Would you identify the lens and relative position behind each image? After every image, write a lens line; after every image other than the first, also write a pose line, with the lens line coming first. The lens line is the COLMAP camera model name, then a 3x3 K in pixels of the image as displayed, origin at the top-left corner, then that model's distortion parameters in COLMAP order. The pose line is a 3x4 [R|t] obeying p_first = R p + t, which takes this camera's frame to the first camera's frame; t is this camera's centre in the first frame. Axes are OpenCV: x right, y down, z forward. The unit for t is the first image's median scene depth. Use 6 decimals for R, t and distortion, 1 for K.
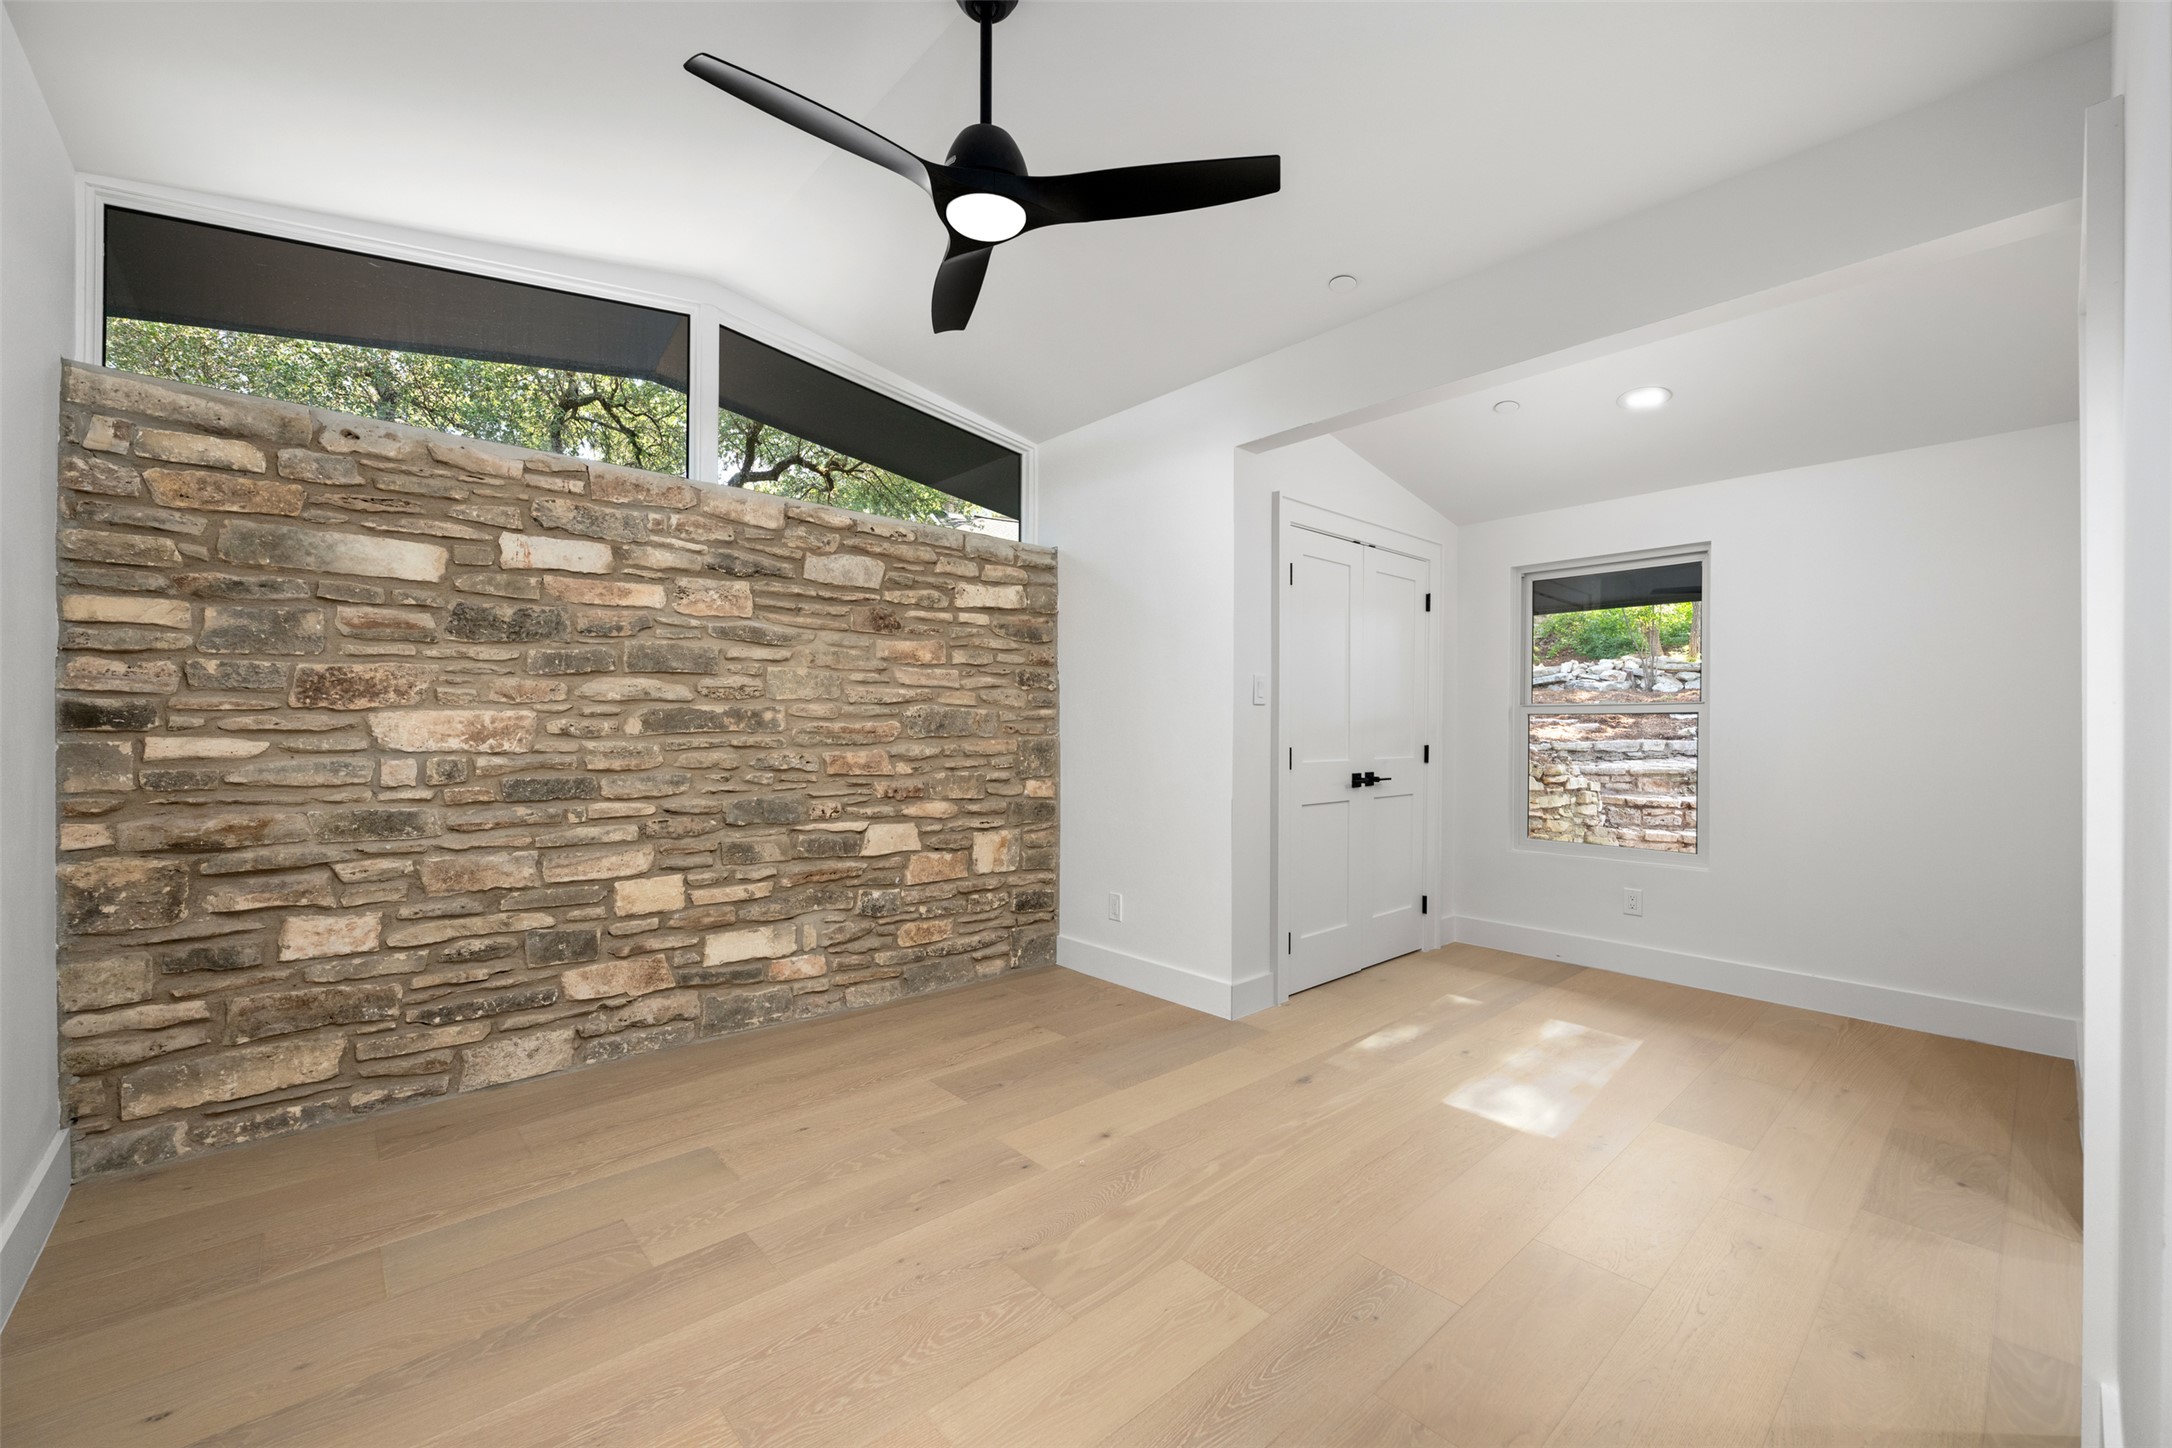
lens RADIAL K [[865.0, 0, 1089.4], [0, 865.0, 734.1], [0, 0, 1]] dist [0.001276, -0.000009]
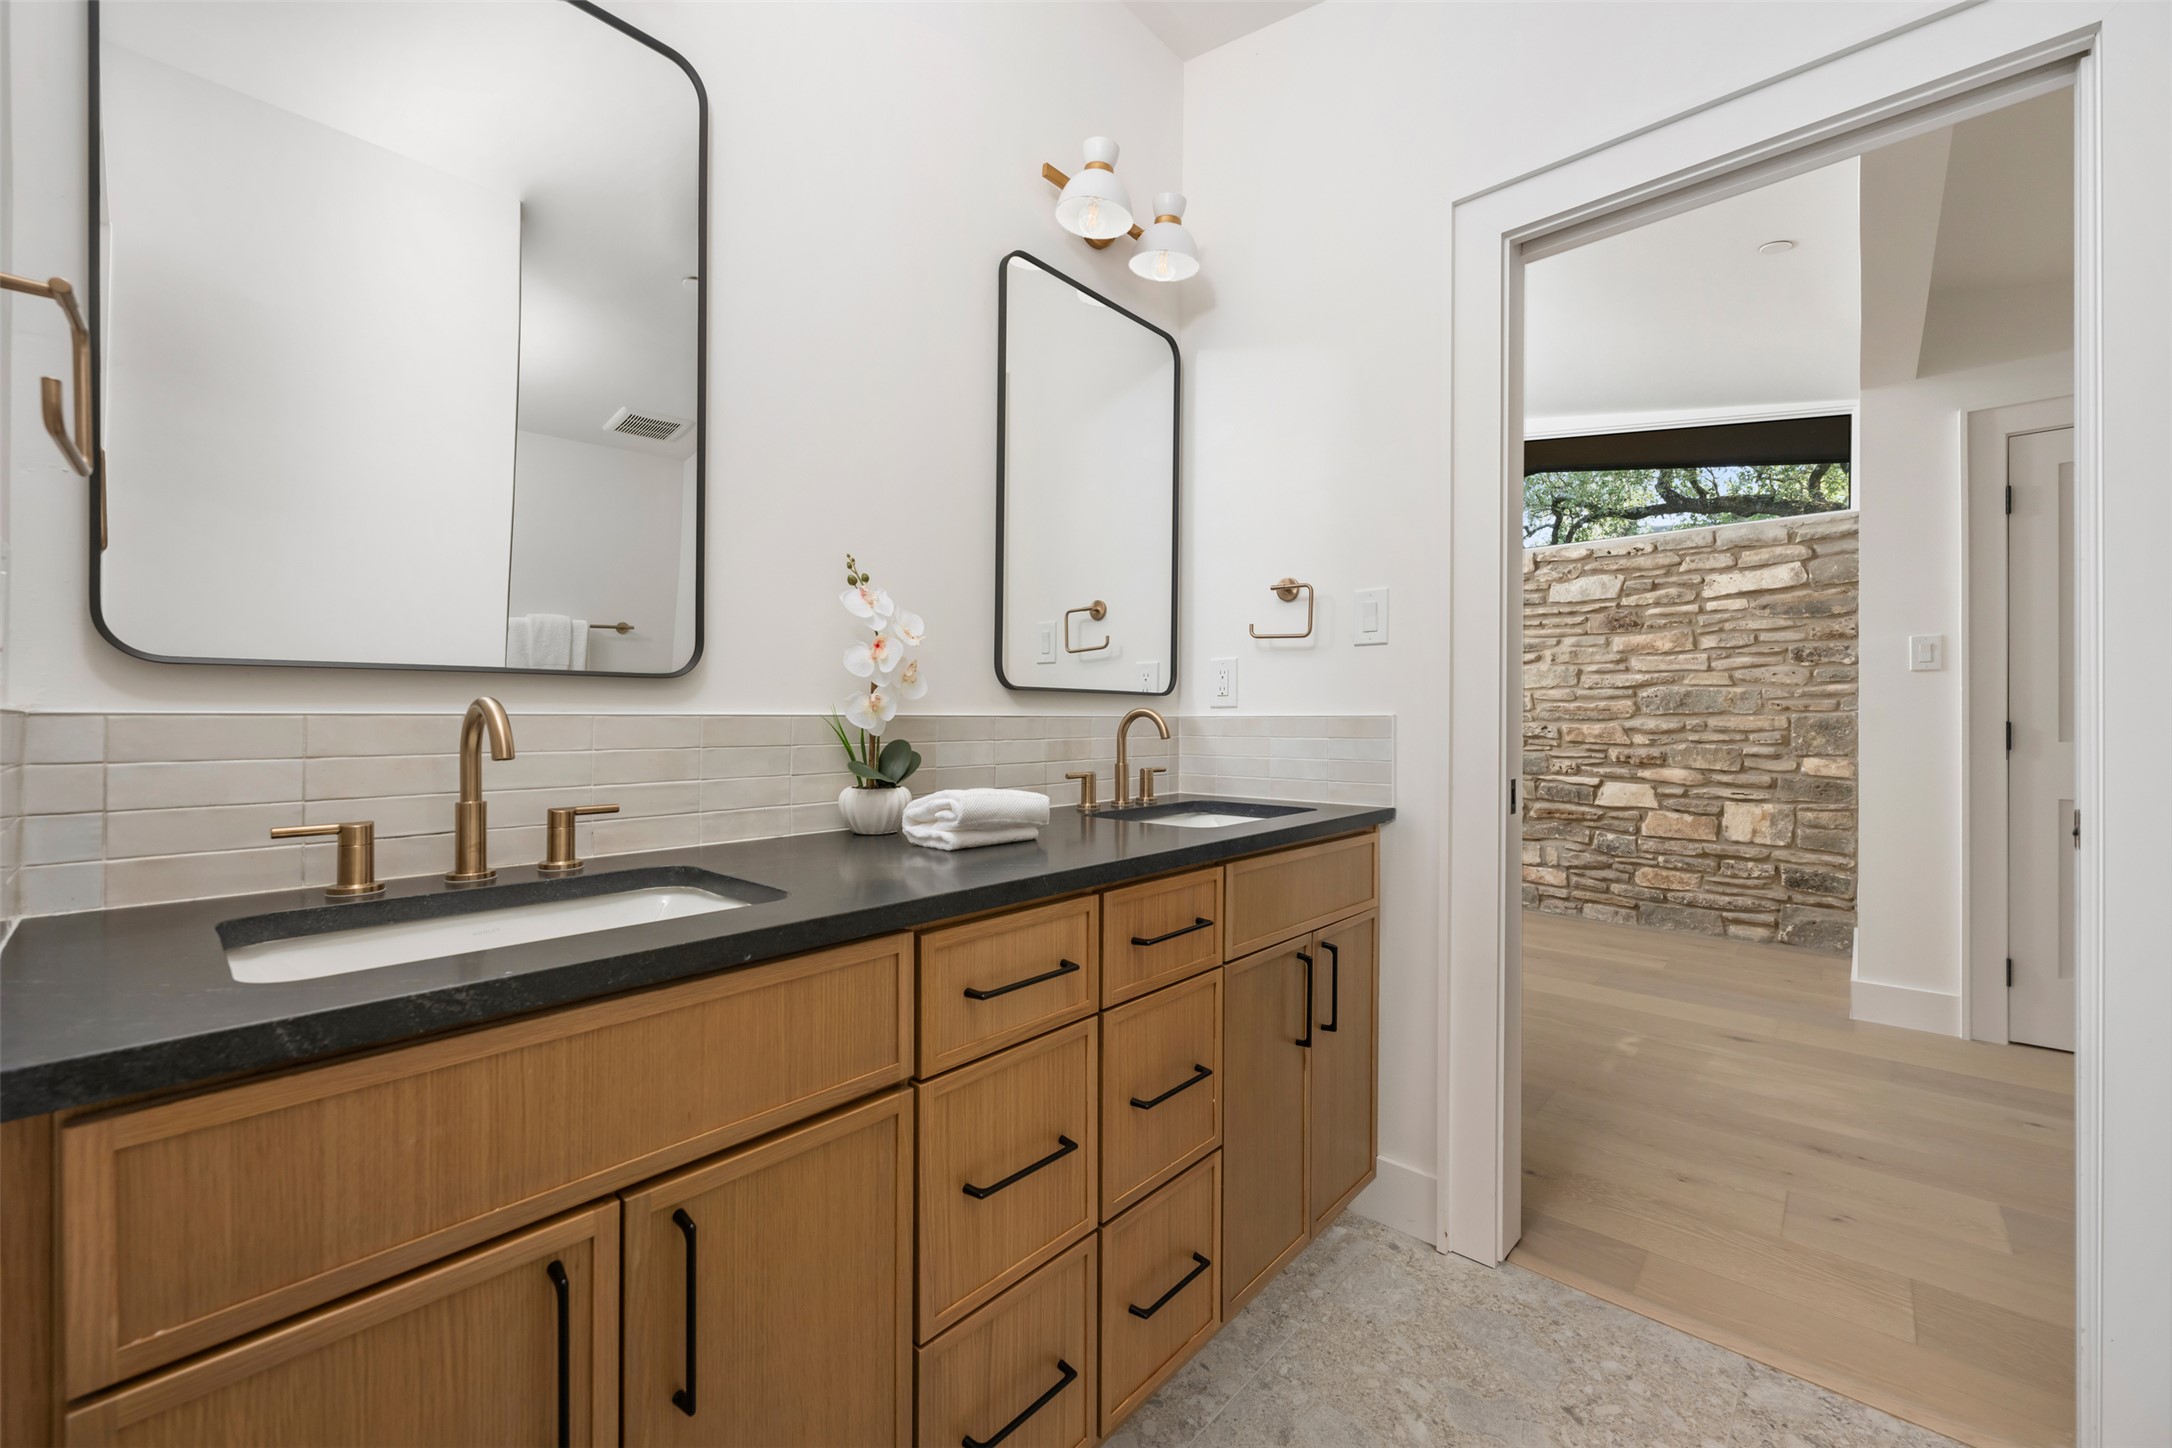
lens RADIAL K [[865.0, 0, 1084.3], [0, 865.0, 718.7], [0, 0, 1]] dist [0.001276, -0.000009]
pose [[0.107897, -0.004758, -0.994151, 0.898988], [-0.006008, 0.999967, -0.005438, 0.021178], [0.994144, 0.006559, 0.107865, 0.083876]]
